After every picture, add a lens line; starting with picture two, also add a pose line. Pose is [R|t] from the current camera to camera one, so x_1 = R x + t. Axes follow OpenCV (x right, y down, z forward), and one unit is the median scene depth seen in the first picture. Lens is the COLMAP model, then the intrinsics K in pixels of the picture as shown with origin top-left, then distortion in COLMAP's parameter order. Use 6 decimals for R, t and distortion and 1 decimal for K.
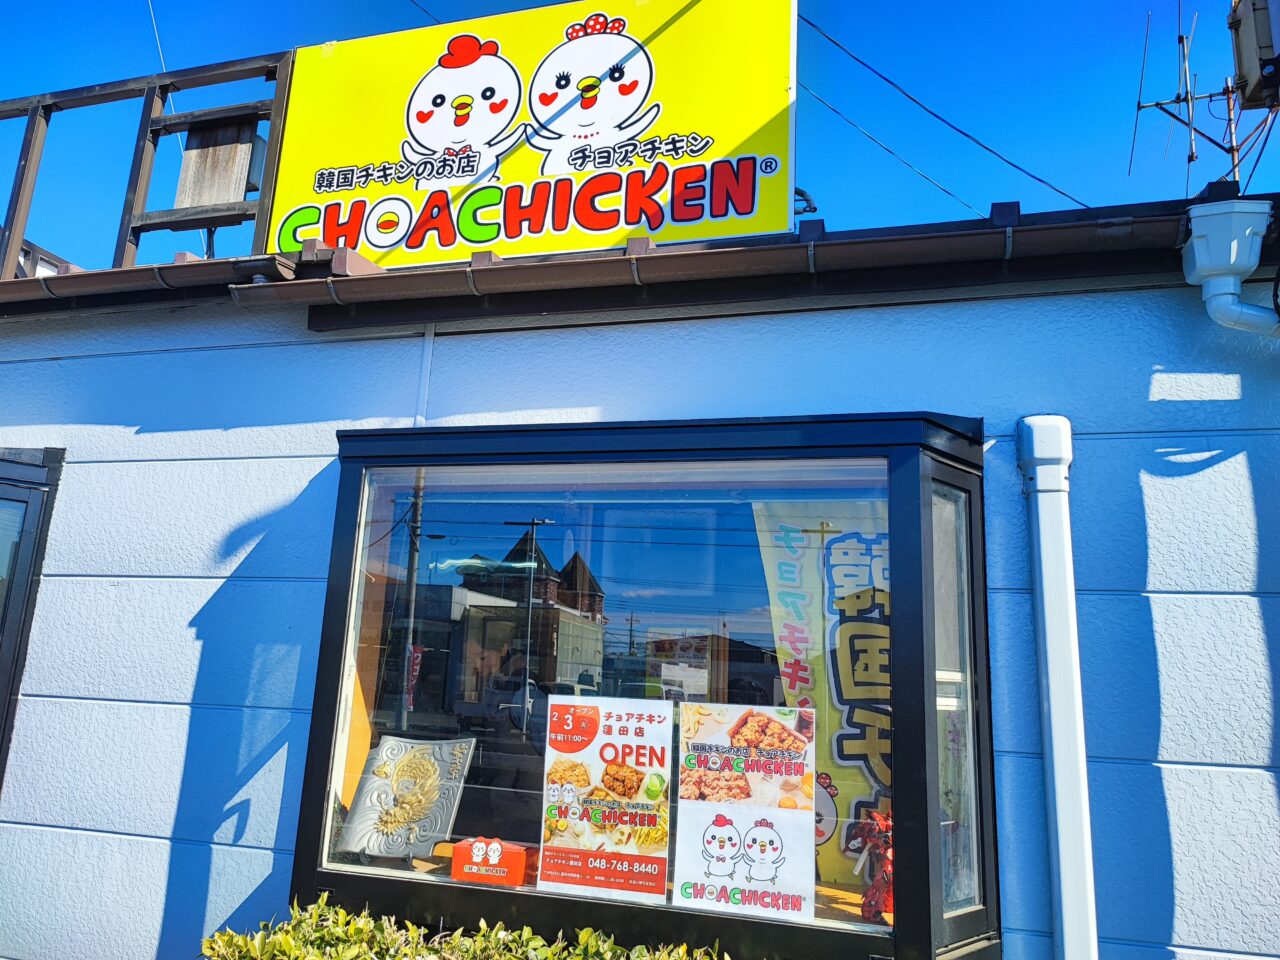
lens RADIAL K [[924.0, 0, 643.5], [0, 924.0, 475.3], [0, 0, 1]] dist [0.003039, 0.001207]
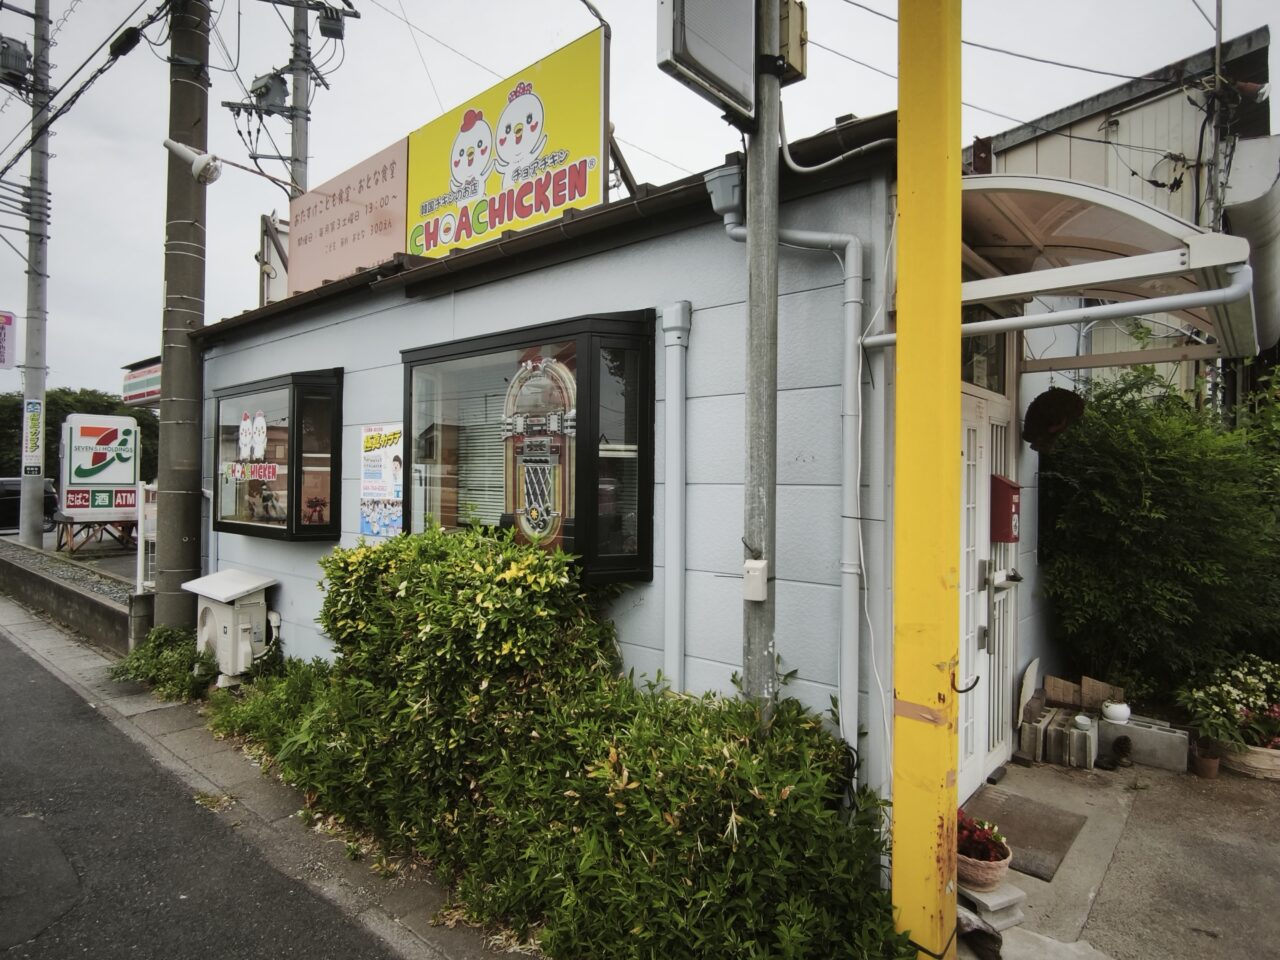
lens RADIAL K [[729.8, 0, 635.7], [0, 729.8, 478.9], [0, 0, 1]] dist [-0.004273, -0.001056]
pose [[0.903050, -0.037007, -0.427938, 0.707509], [0.122469, 0.977111, 0.173939, 0.013122], [0.411706, -0.209485, 0.886913, -0.273846]]
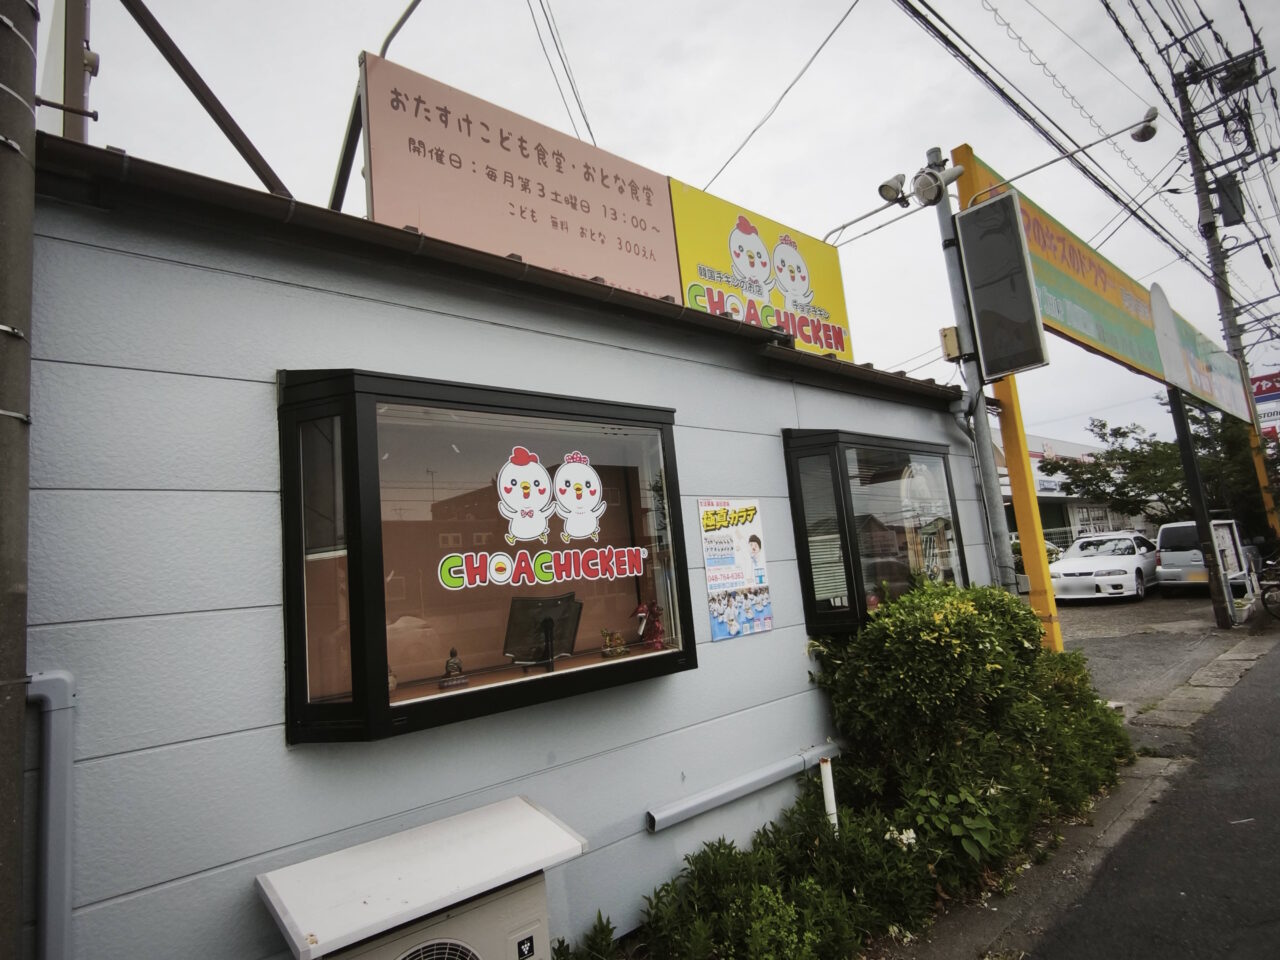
lens RADIAL K [[729.8, 0, 636.6], [0, 729.8, 477.7], [0, 0, 1]] dist [-0.004273, -0.001056]
pose [[0.522842, 0.027474, 0.851987, -1.674884], [-0.064456, 0.997893, 0.007376, 0.070403], [-0.849989, -0.058772, 0.523511, 0.389148]]
